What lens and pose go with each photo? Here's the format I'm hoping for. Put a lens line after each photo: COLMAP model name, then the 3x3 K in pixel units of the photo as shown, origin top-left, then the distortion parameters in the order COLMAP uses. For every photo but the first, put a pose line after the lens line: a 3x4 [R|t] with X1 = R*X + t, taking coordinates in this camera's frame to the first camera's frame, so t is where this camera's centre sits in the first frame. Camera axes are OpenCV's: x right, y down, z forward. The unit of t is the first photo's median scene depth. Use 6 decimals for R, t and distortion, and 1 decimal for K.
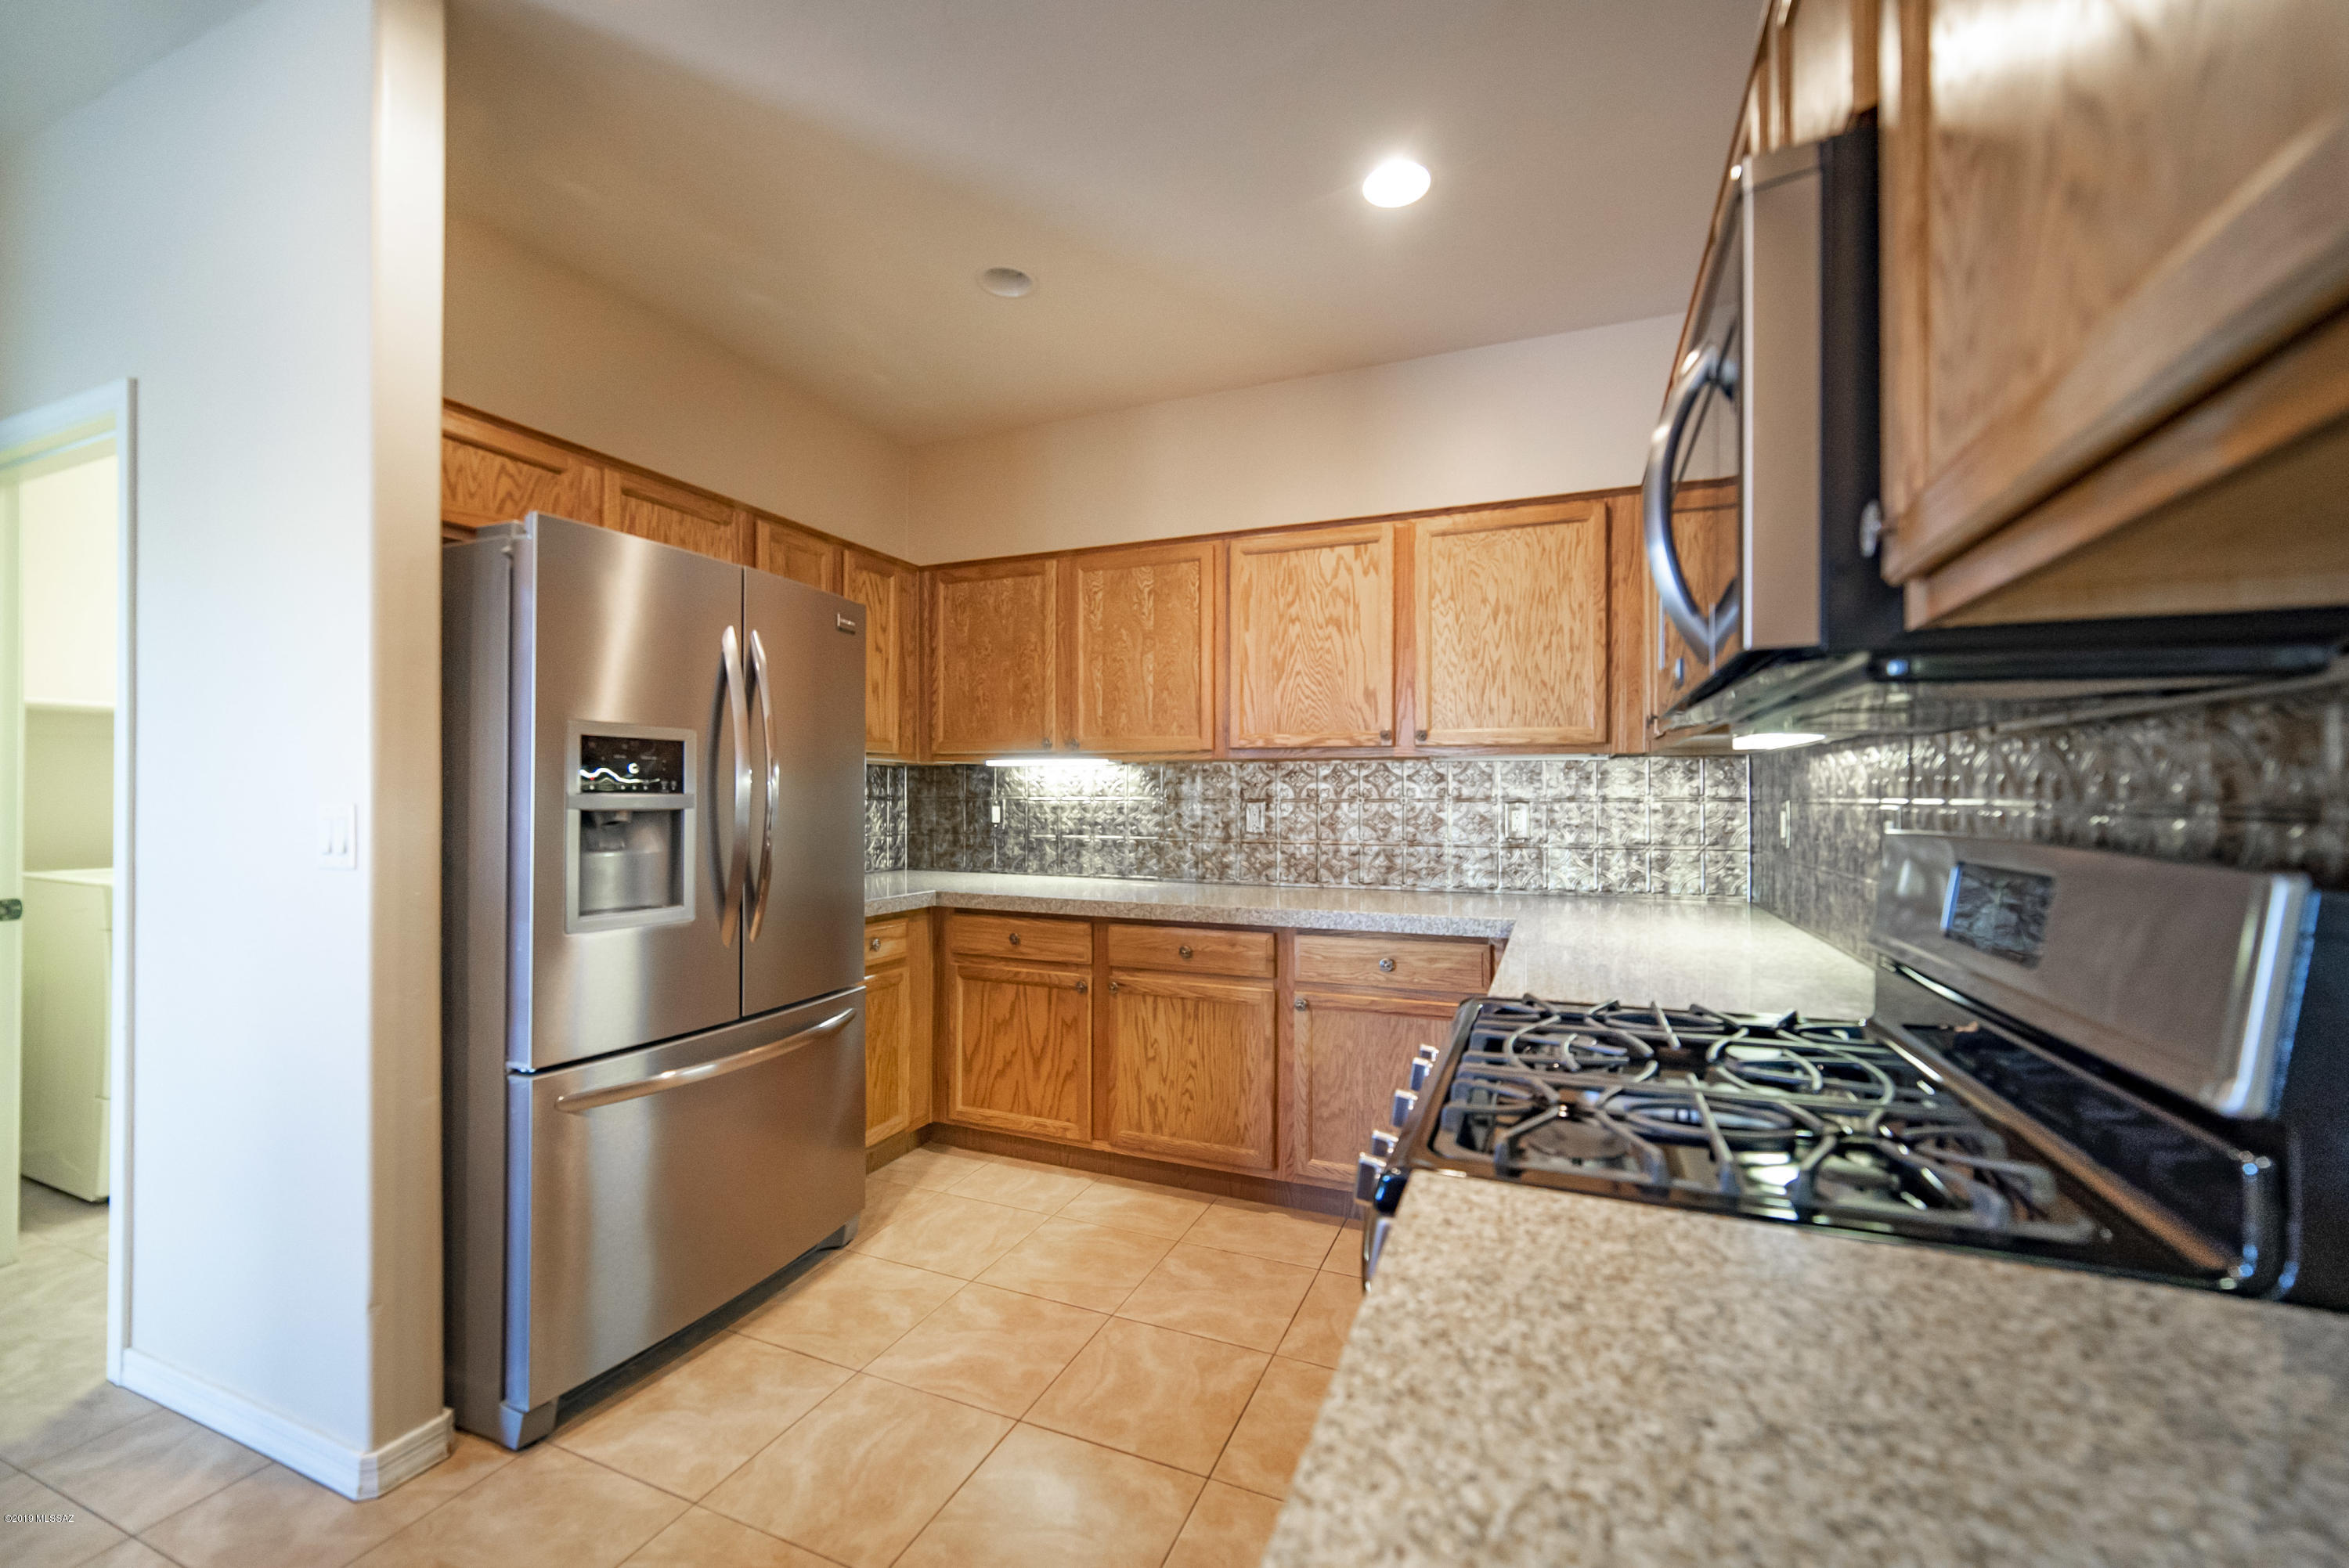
lens RADIAL K [[964.7, 0, 1174.5], [0, 964.7, 784.0], [0, 0, 1]] dist [0.000798, 0.000272]
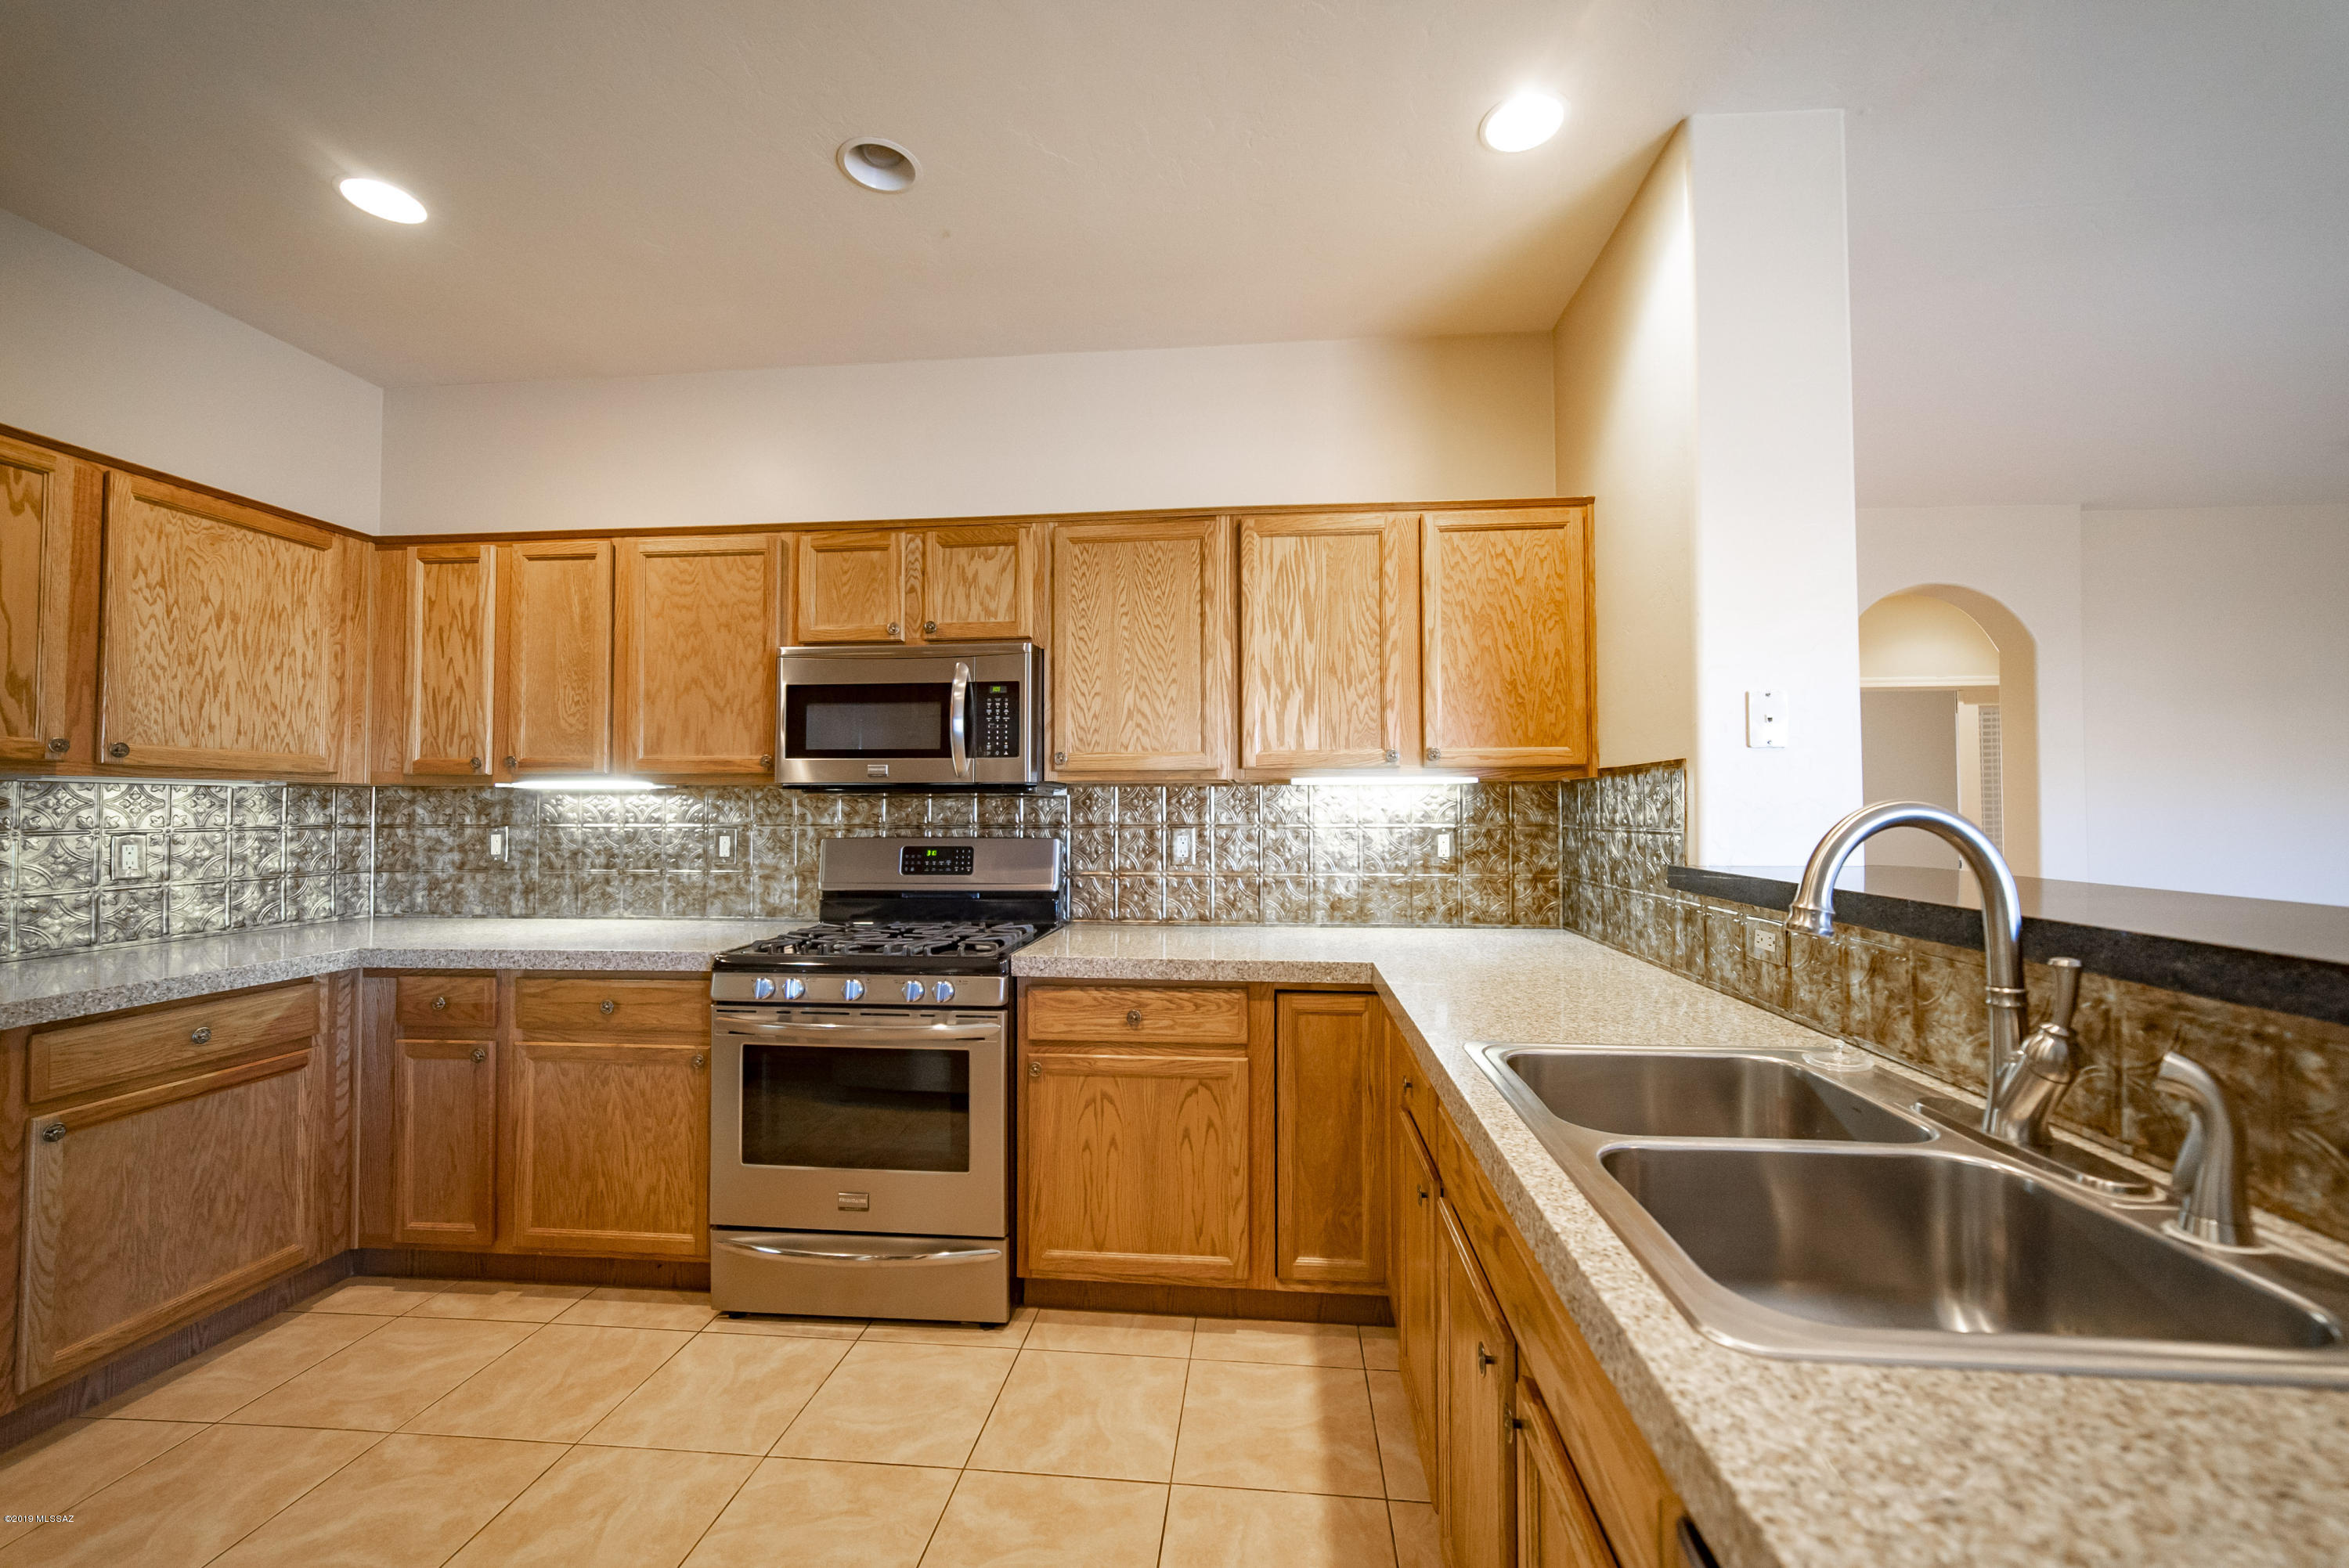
lens RADIAL K [[917.6, 0, 1171.6], [0, 917.6, 792.2], [0, 0, 1]] dist [0.000722, 0.000263]
pose [[-0.293426, 0.021621, 0.955737, -0.713732], [0.001463, 0.999753, -0.022168, 0.001333], [-0.955981, -0.005107, -0.293385, 0.416773]]
